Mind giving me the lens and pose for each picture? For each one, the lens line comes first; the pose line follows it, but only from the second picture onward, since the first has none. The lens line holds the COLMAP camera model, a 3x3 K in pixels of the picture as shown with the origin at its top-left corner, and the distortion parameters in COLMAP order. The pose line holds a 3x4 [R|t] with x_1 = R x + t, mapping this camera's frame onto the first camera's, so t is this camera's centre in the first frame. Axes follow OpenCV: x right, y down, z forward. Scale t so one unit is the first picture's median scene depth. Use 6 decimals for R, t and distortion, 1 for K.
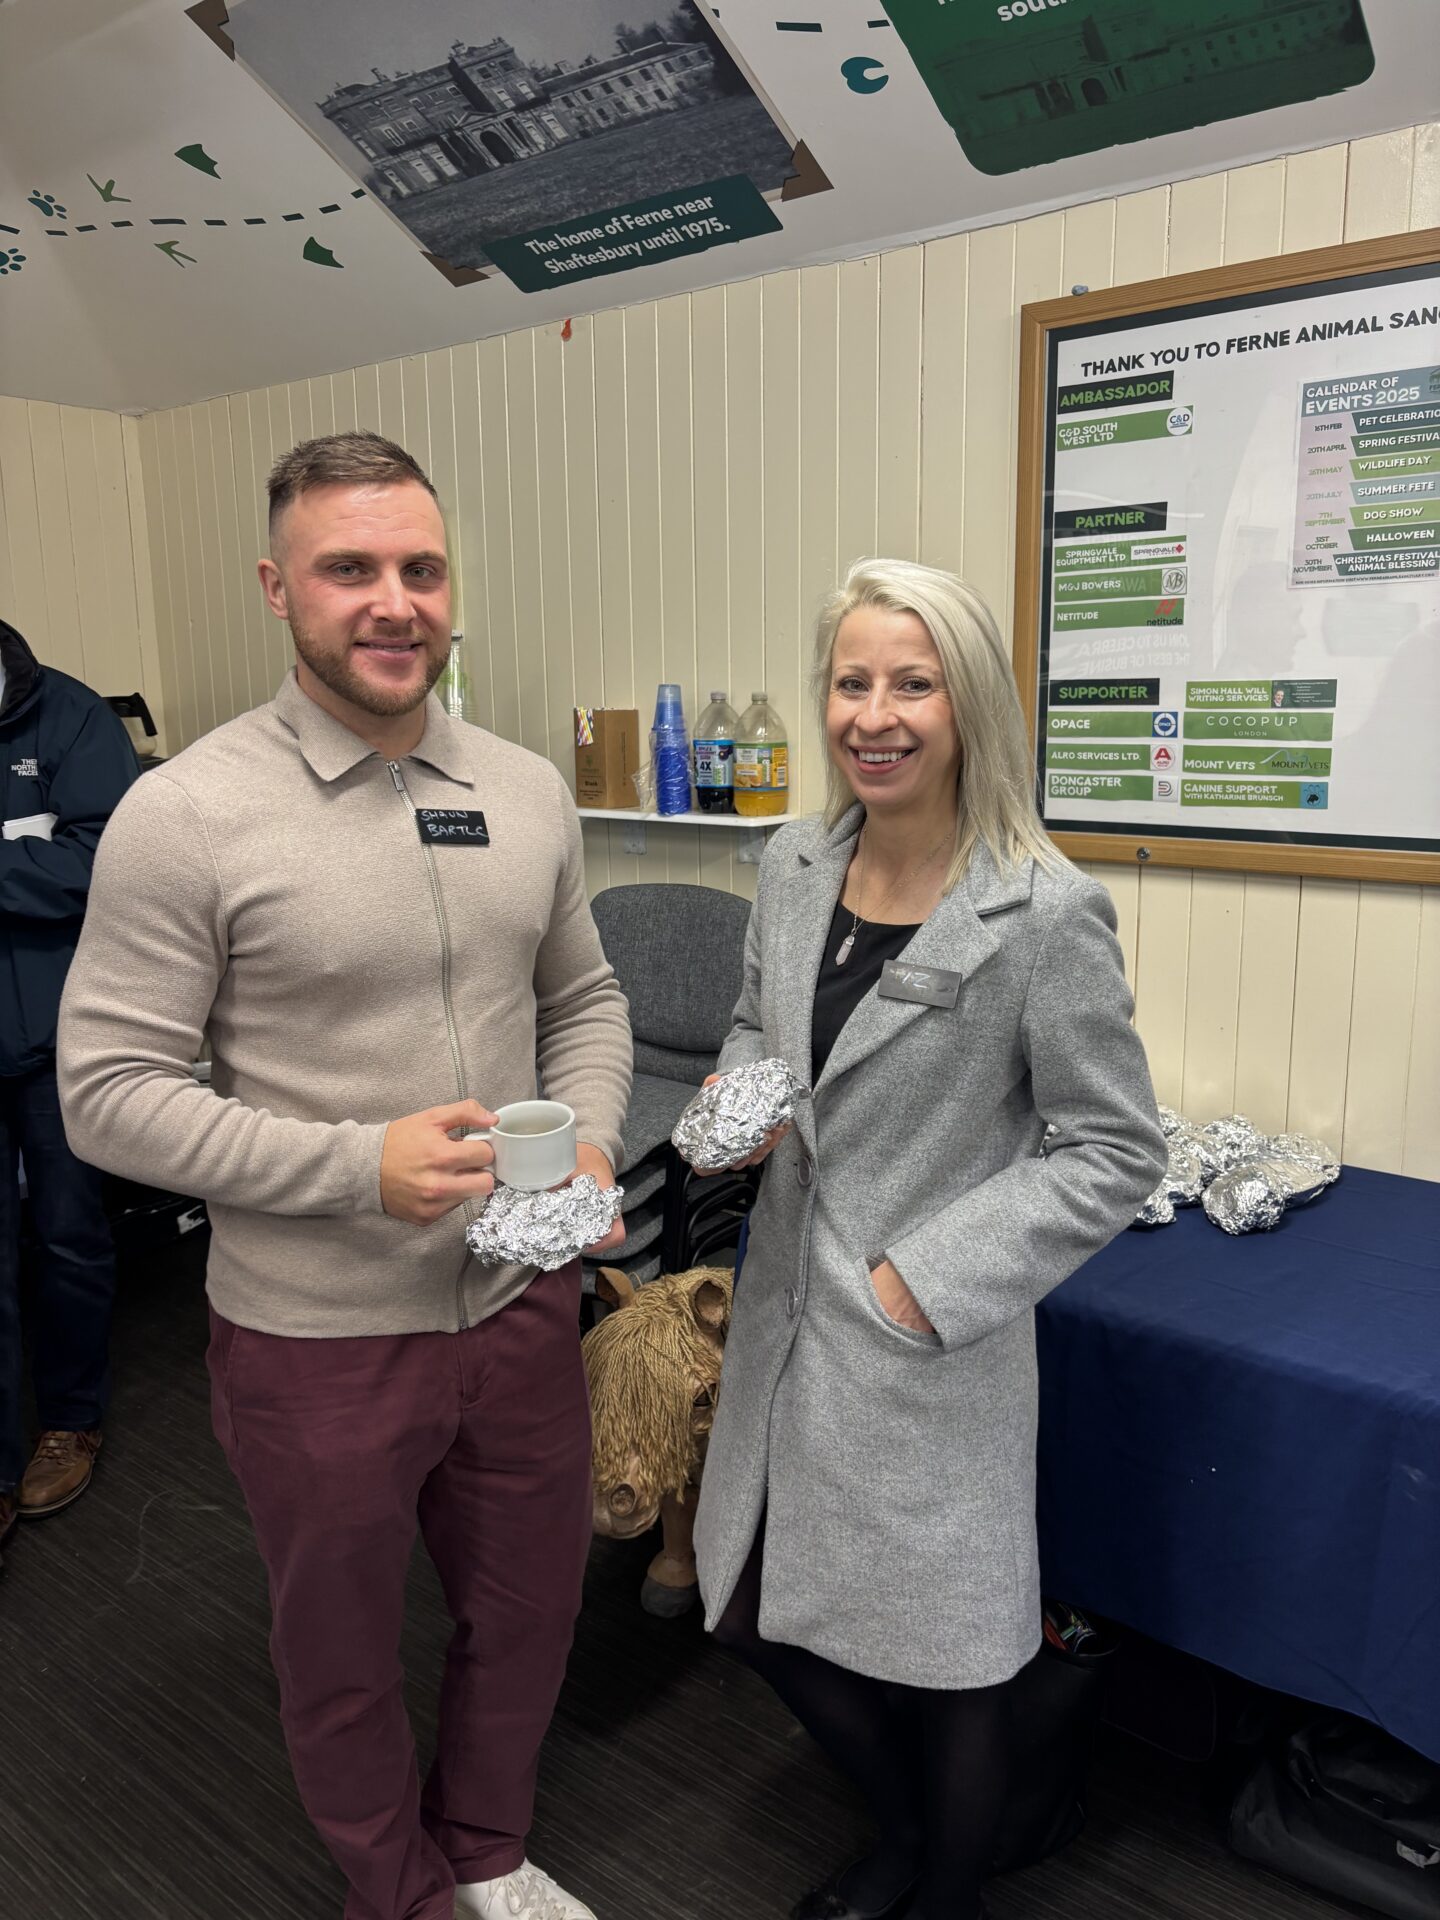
lens RADIAL K [[1454.9, 0, 708.1], [0, 1454.9, 914.6], [0, 0, 1]] dist [0.034905, -0.019841]
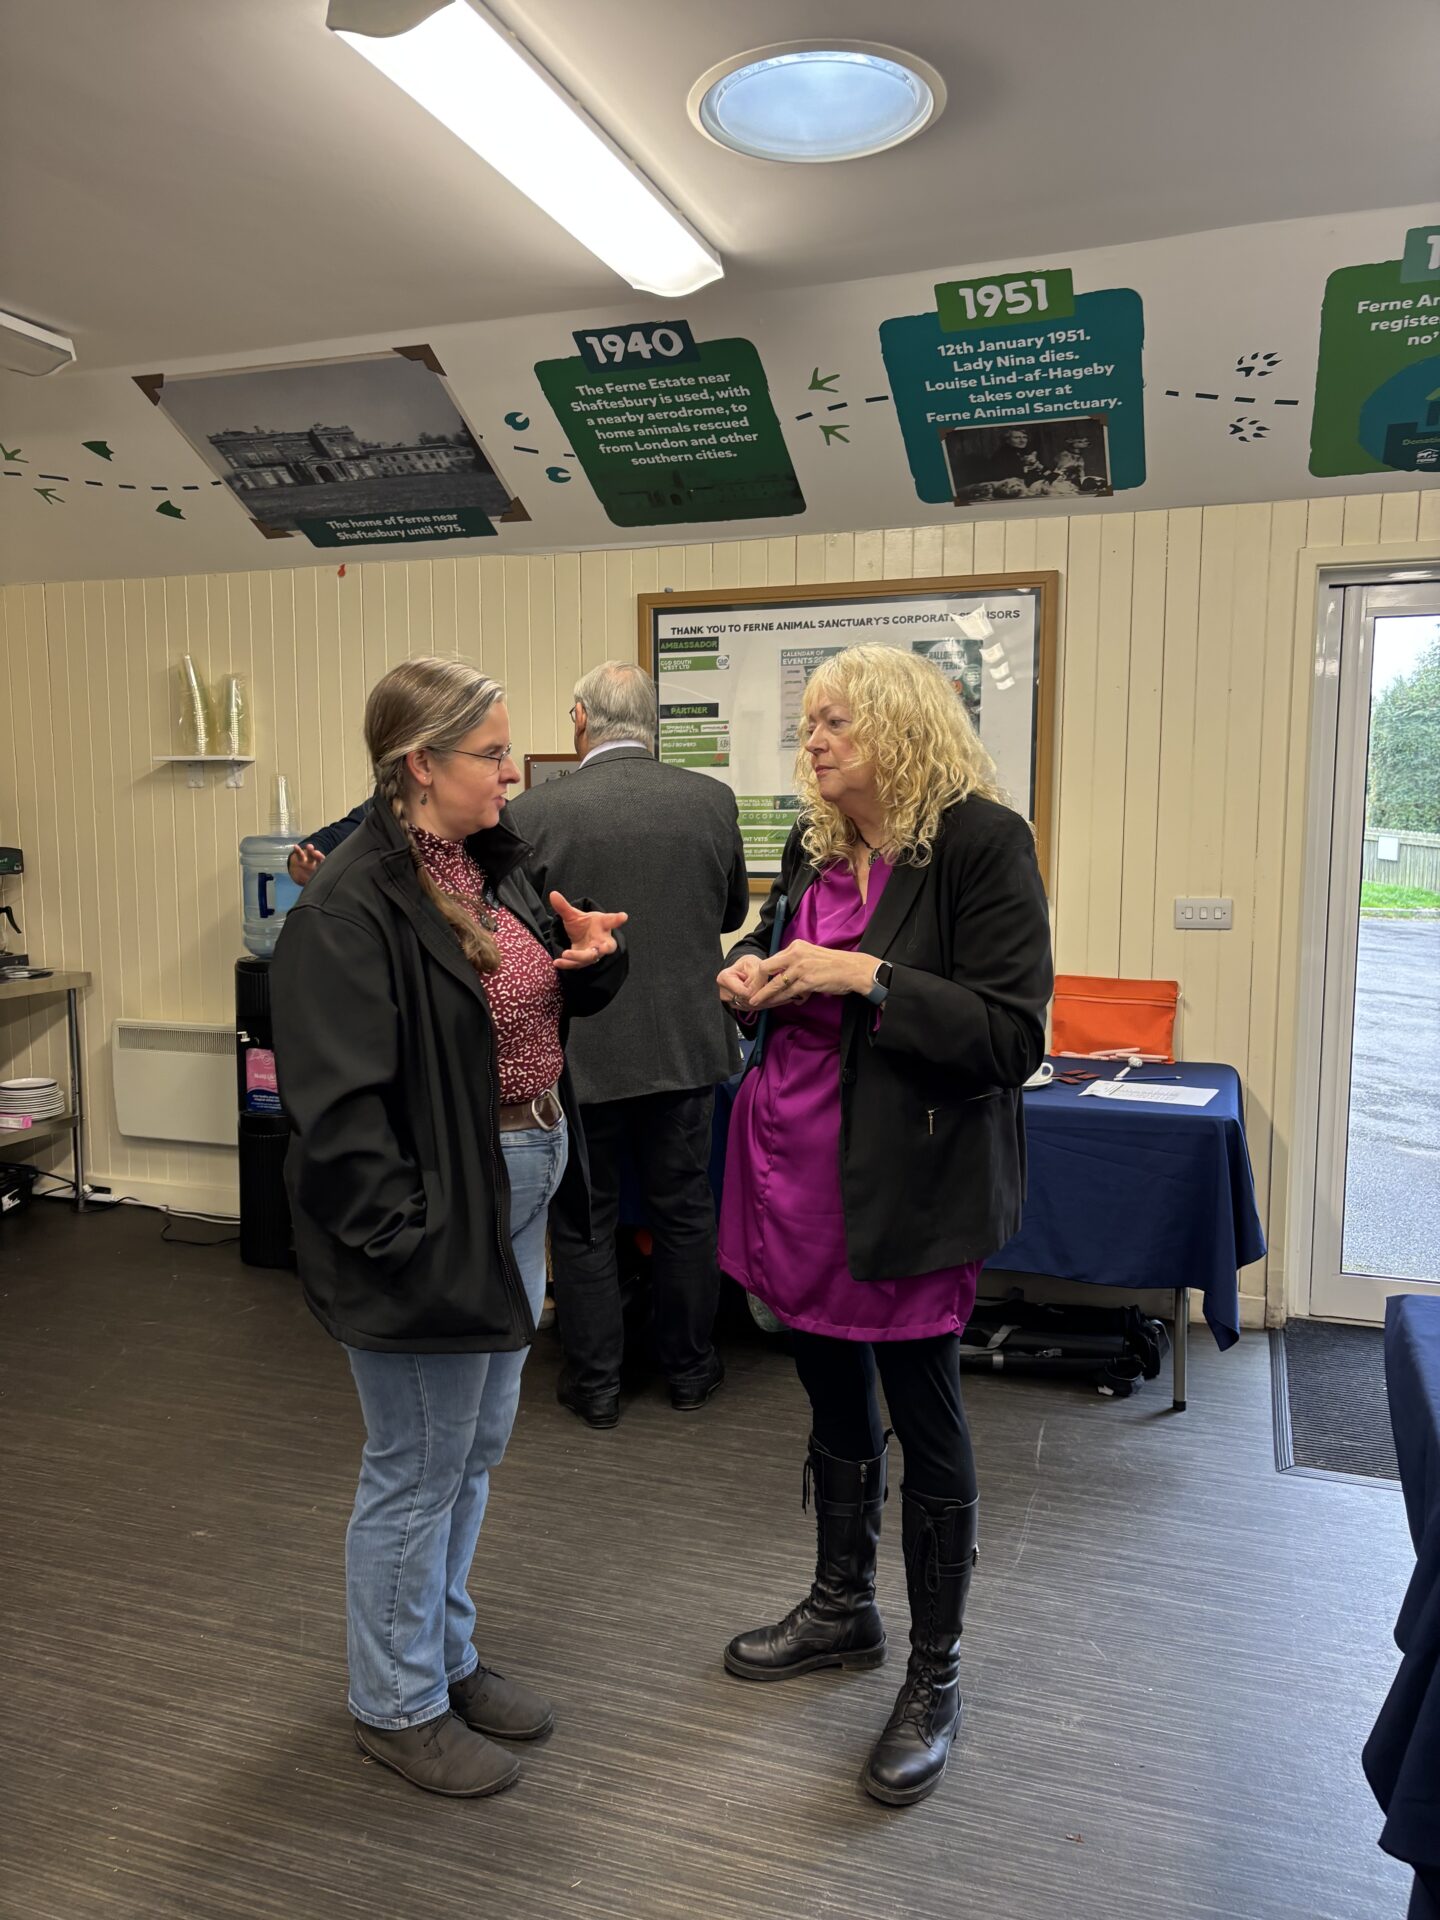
lens RADIAL K [[1454.9, 0, 719.3], [0, 1454.9, 960.8], [0, 0, 1]] dist [0.034905, -0.019841]
pose [[0.938925, -0.025372, 0.343185, -0.325691], [0.044165, 0.997915, -0.047054, 0.135689], [-0.341276, 0.059337, 0.938089, -0.720868]]
